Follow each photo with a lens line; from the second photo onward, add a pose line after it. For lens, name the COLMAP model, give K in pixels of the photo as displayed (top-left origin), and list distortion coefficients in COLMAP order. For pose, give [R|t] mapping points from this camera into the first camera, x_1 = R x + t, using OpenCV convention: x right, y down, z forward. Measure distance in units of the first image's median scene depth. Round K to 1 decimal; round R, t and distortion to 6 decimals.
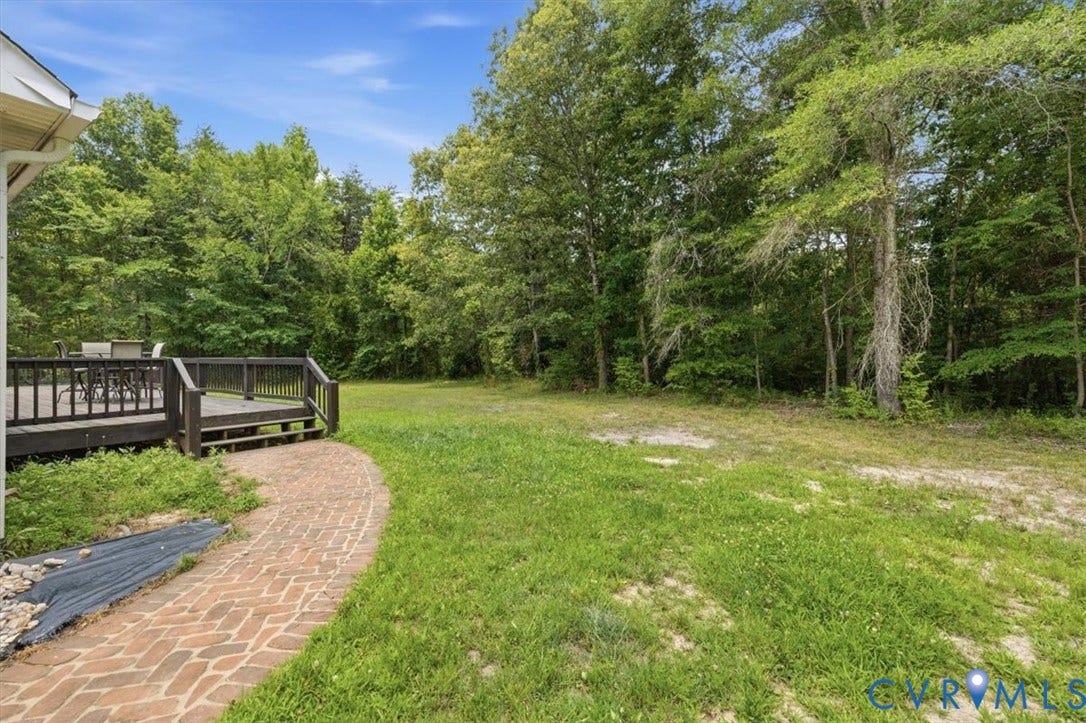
lens RADIAL K [[459.3, 0, 536.9], [0, 459.3, 360.2], [0, 0, 1]] dist [0.008029, -0.000296]
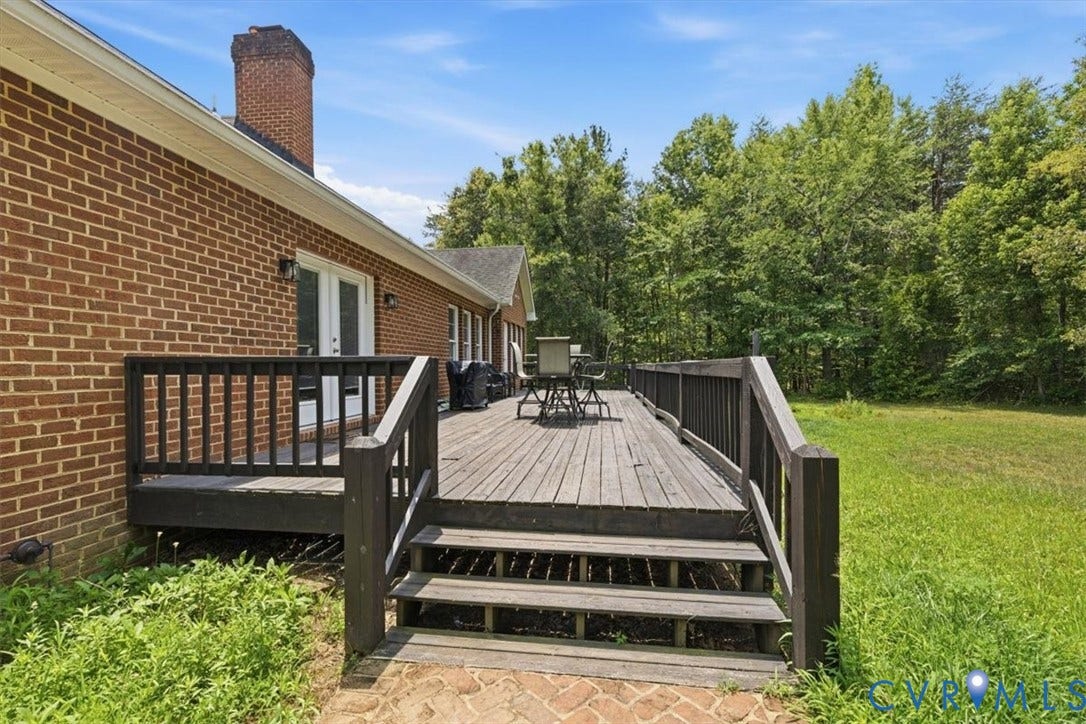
lens RADIAL K [[463.7, 0, 541.9], [0, 463.7, 371.1], [0, 0, 1]] dist [0.000650, -0.000217]
pose [[0.453247, 0.013519, -0.891283, -0.075128], [-0.010070, 0.999899, 0.010045, 0.000516], [0.891328, 0.004422, 0.453337, 0.195093]]
